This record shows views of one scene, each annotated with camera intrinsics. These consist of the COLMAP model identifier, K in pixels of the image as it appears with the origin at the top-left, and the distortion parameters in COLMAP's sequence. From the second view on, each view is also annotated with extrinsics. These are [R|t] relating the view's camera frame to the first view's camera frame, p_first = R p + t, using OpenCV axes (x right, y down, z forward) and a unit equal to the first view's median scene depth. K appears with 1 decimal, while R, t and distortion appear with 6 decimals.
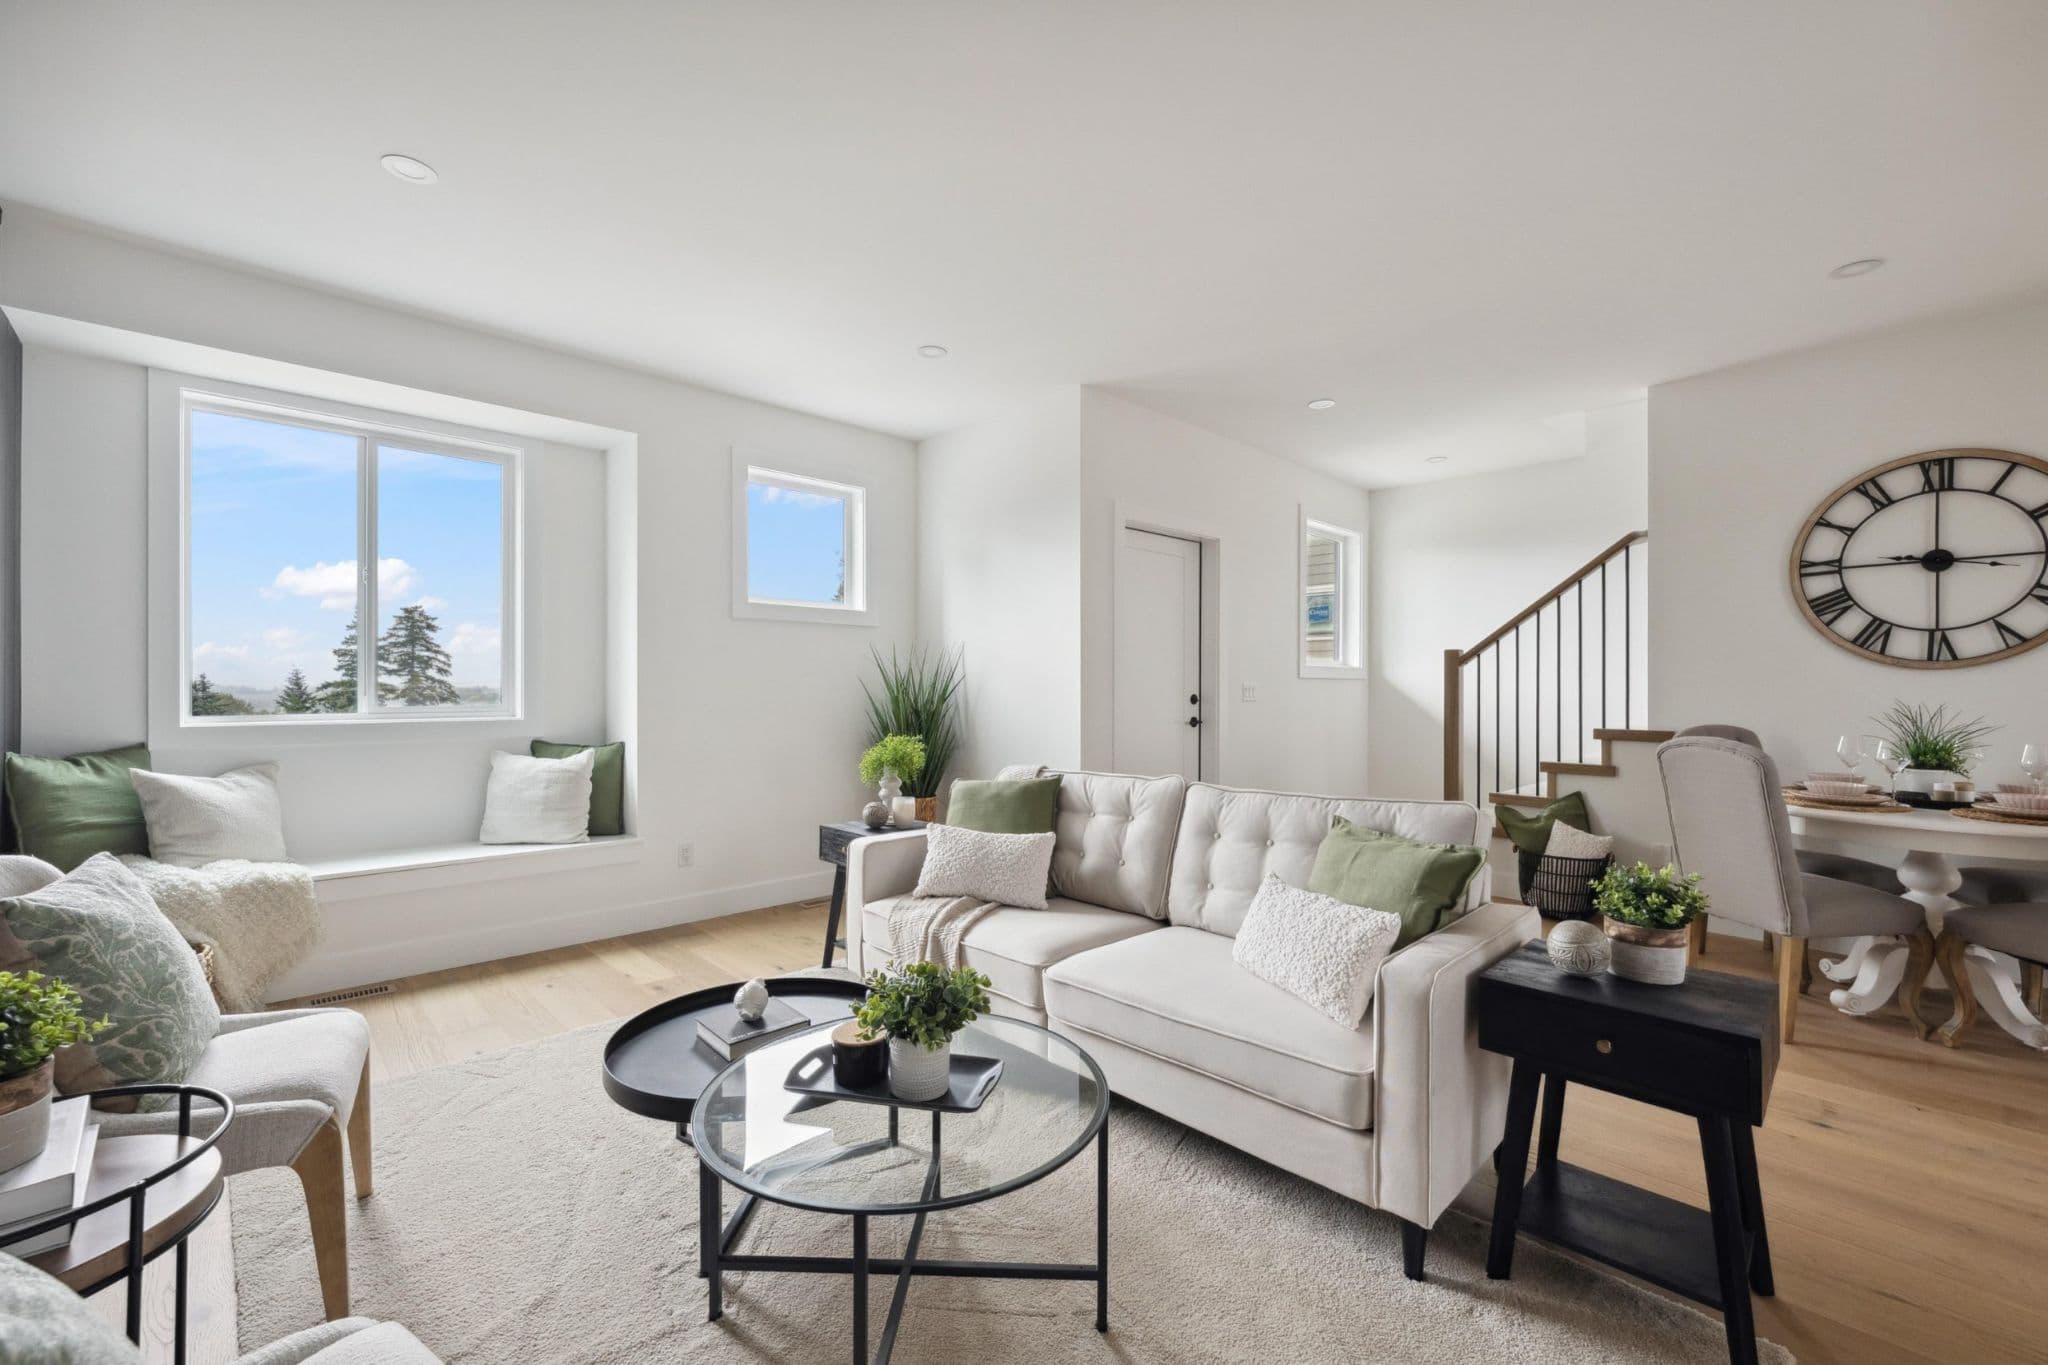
lens RADIAL K [[840.1, 0, 1017.3], [0, 840.1, 685.4], [0, 0, 1]] dist [-0.000692, -0.000169]
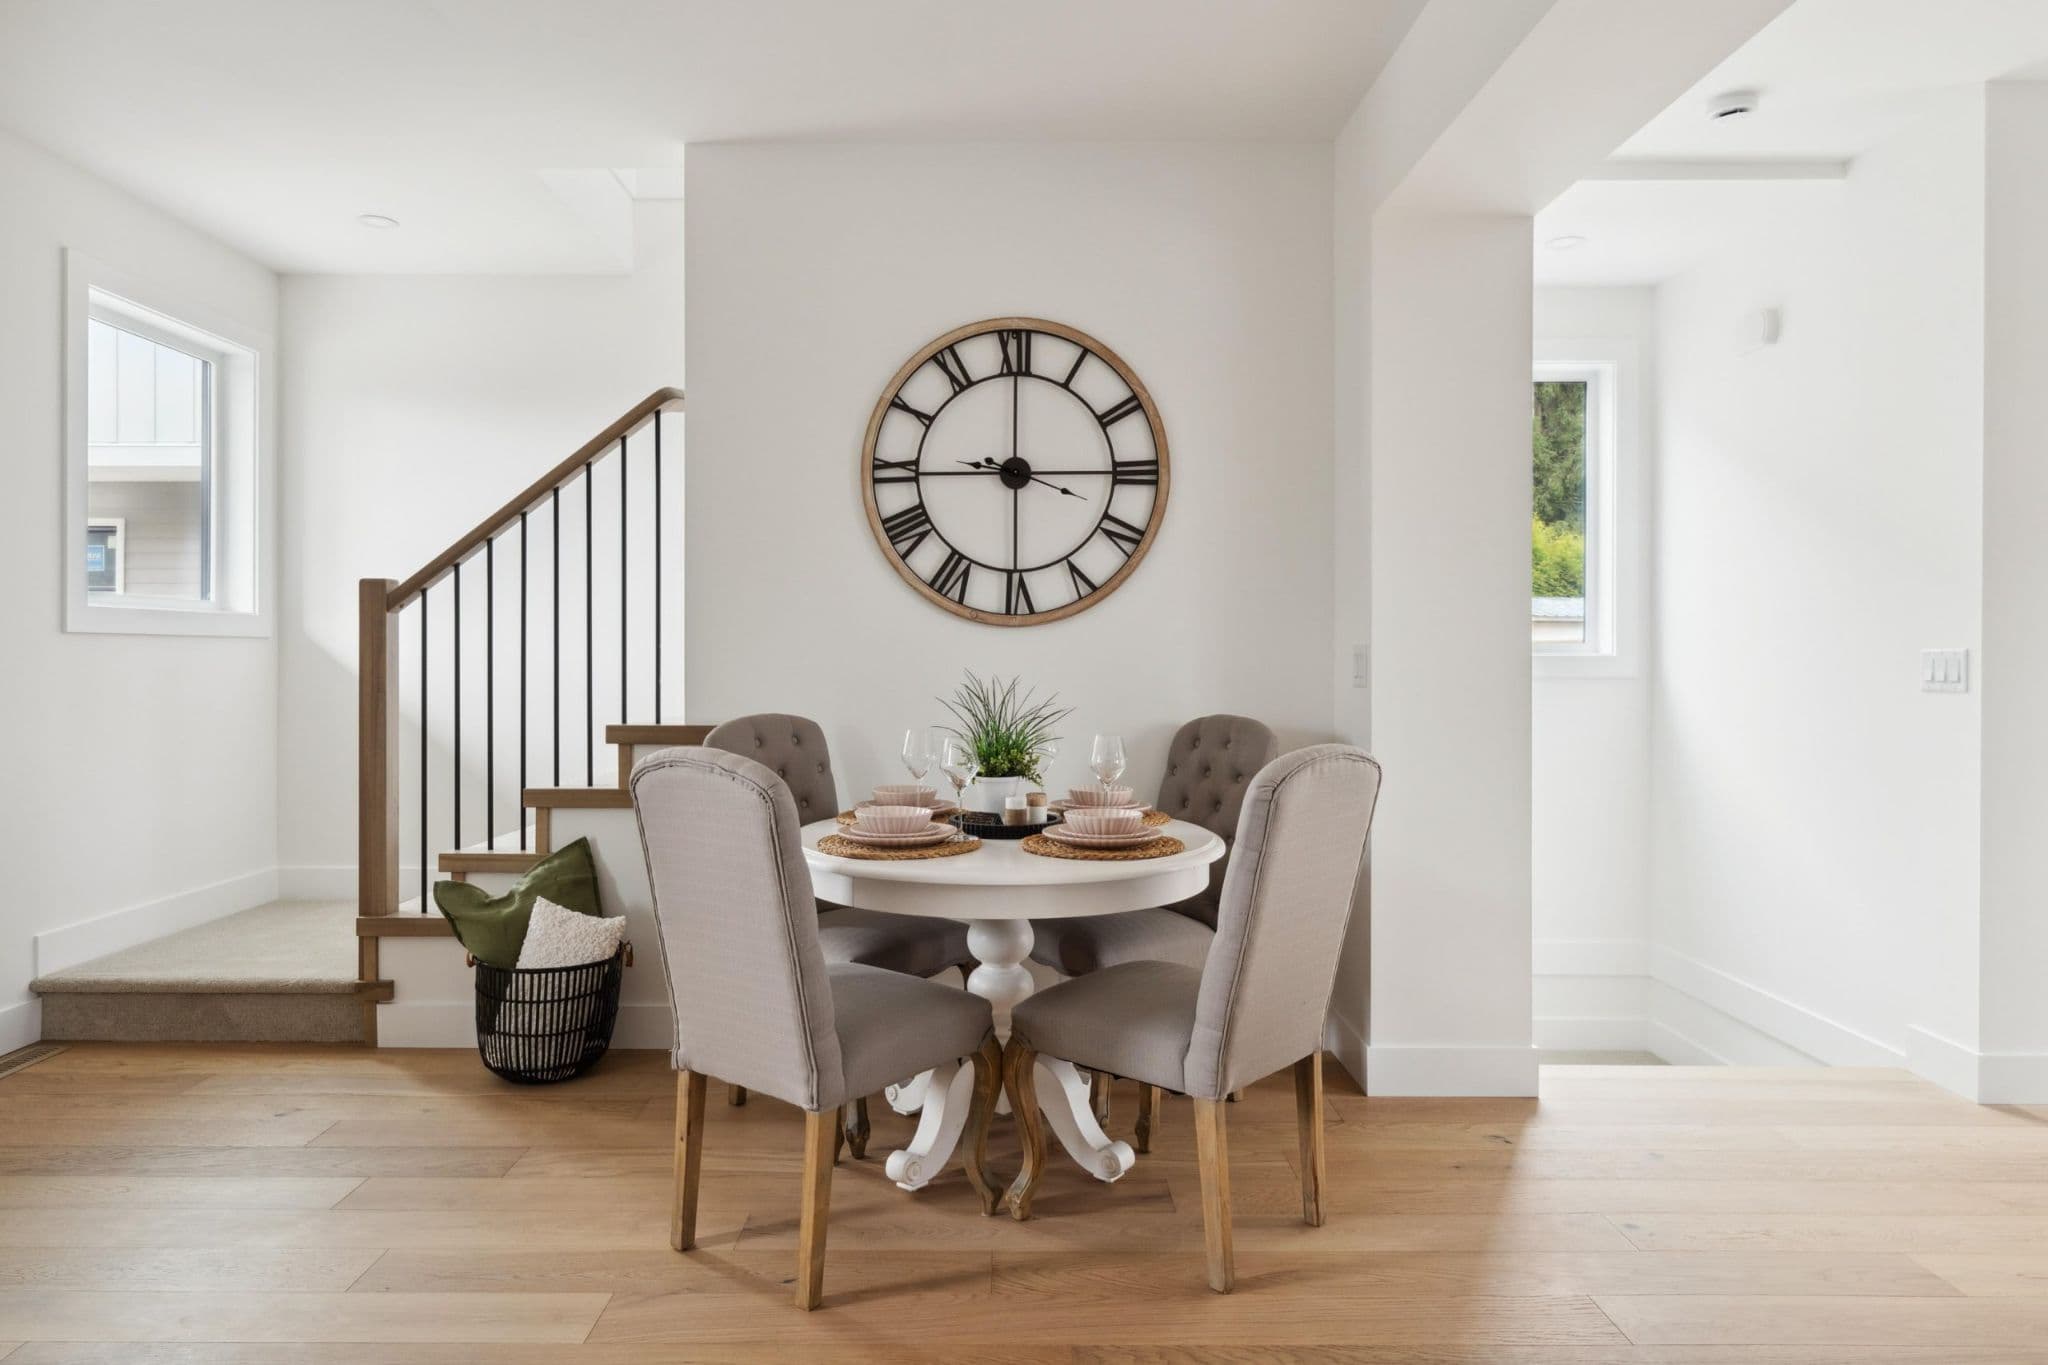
lens RADIAL K [[1263.0, 0, 1002.2], [0, 1263.0, 642.9], [0, 0, 1]] dist [-0.001333, -0.000249]
pose [[0.694273, 0.005490, 0.719690, 0.318445], [-0.001085, 0.999978, -0.006581, 0.001440], [-0.719710, 0.003789, 0.694264, 0.265030]]
